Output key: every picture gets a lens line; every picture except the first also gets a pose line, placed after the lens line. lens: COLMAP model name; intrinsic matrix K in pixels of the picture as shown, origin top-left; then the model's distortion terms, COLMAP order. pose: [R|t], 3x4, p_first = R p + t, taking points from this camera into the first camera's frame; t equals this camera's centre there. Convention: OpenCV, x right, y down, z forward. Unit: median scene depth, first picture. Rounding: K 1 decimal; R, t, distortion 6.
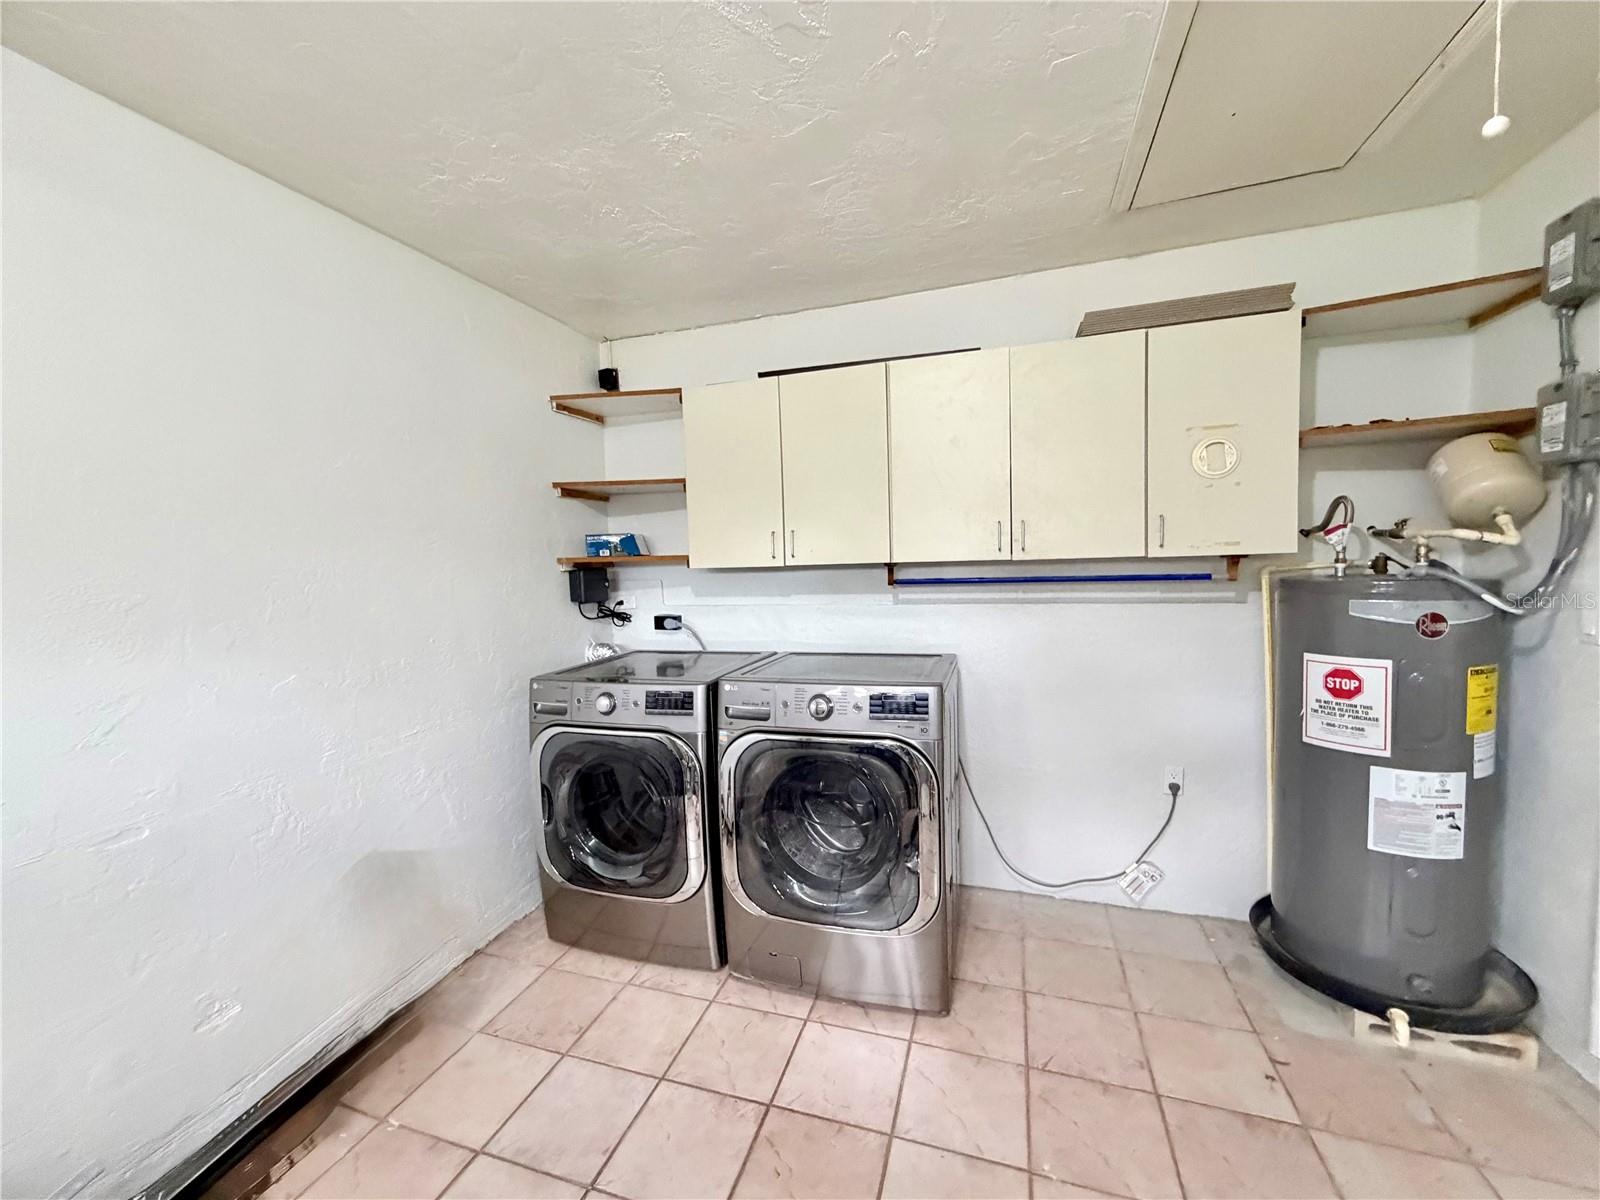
lens RADIAL K [[639.9, 0, 794.4], [0, 639.9, 599.9], [0, 0, 1]] dist [0.001639, 0.000211]
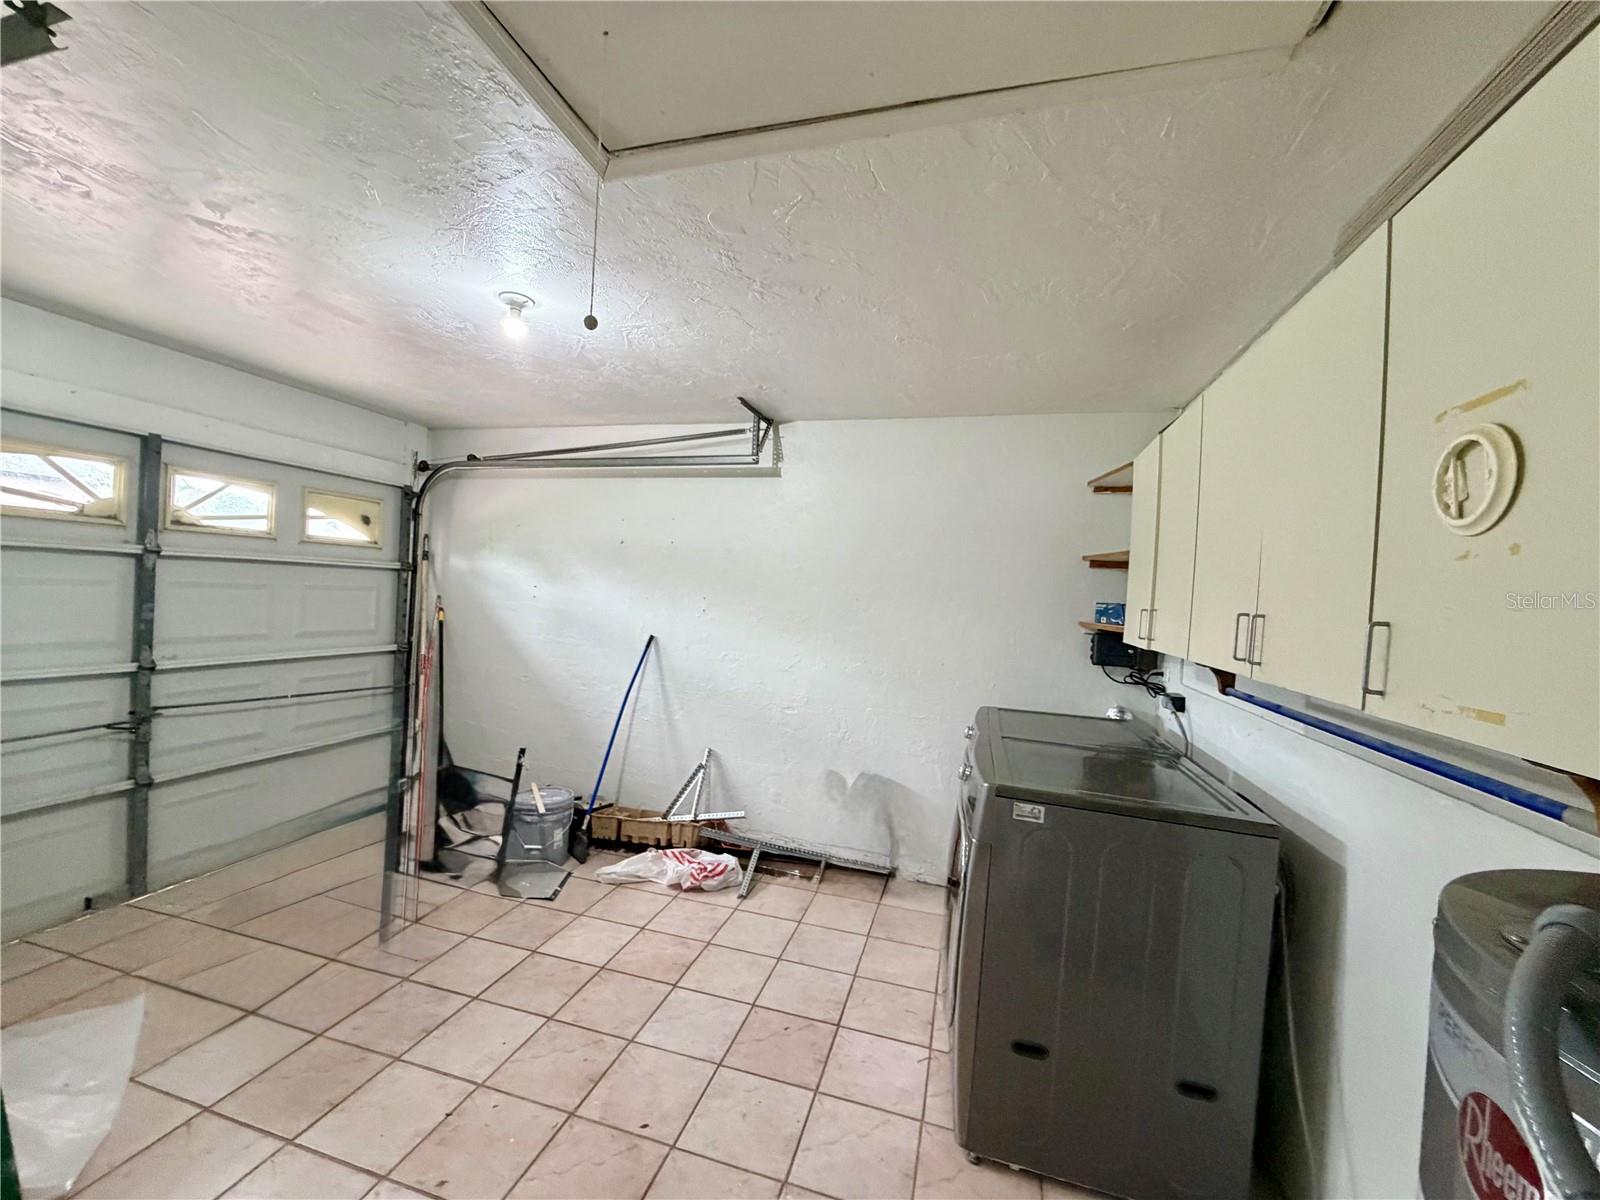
lens RADIAL K [[639.9, 0, 794.4], [0, 639.9, 599.9], [0, 0, 1]] dist [0.001639, 0.000211]
pose [[0.035506, 0.046772, -0.998274, 0.755350], [-0.122732, 0.991547, 0.042091, -0.088855], [0.991804, 0.121026, 0.040947, 0.443638]]
